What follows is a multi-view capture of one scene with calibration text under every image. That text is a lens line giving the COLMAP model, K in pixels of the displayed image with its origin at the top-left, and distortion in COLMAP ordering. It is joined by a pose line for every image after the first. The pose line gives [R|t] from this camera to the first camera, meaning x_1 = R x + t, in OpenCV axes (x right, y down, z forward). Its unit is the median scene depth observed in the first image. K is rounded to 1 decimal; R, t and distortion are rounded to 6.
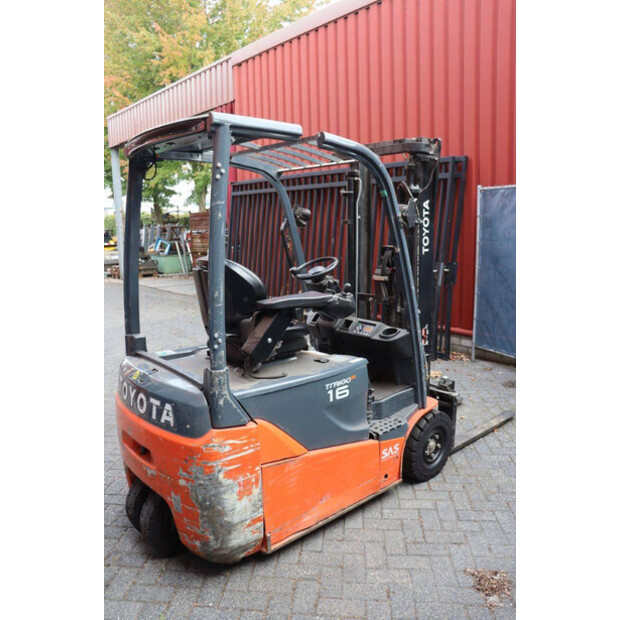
lens RADIAL K [[506.6, 0, 309.9], [0, 506.6, 312.3], [0, 0, 1]] dist [-0.057584, -0.002438]
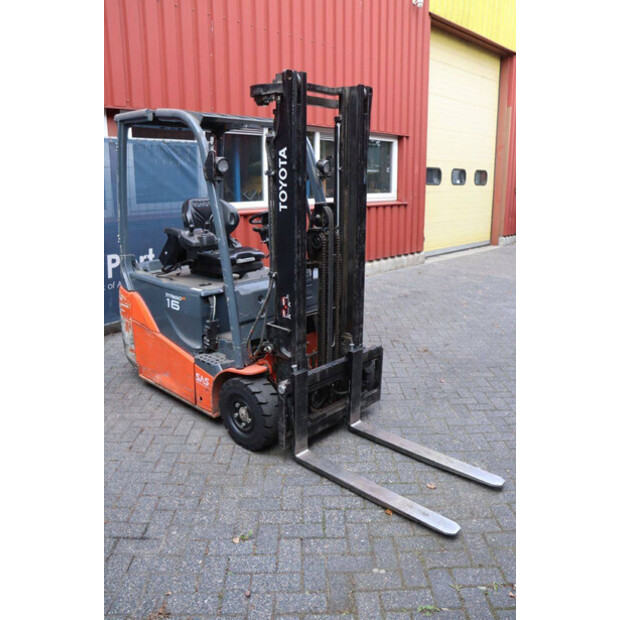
lens RADIAL K [[506.6, 0, 310.1], [0, 506.6, 307.0], [0, 0, 1]] dist [-0.057584, -0.002438]
pose [[0.080926, 0.257168, -0.962972, 1.118181], [-0.182231, 0.953674, 0.239371, -0.176661], [0.979920, 0.156112, 0.124041, 0.975033]]
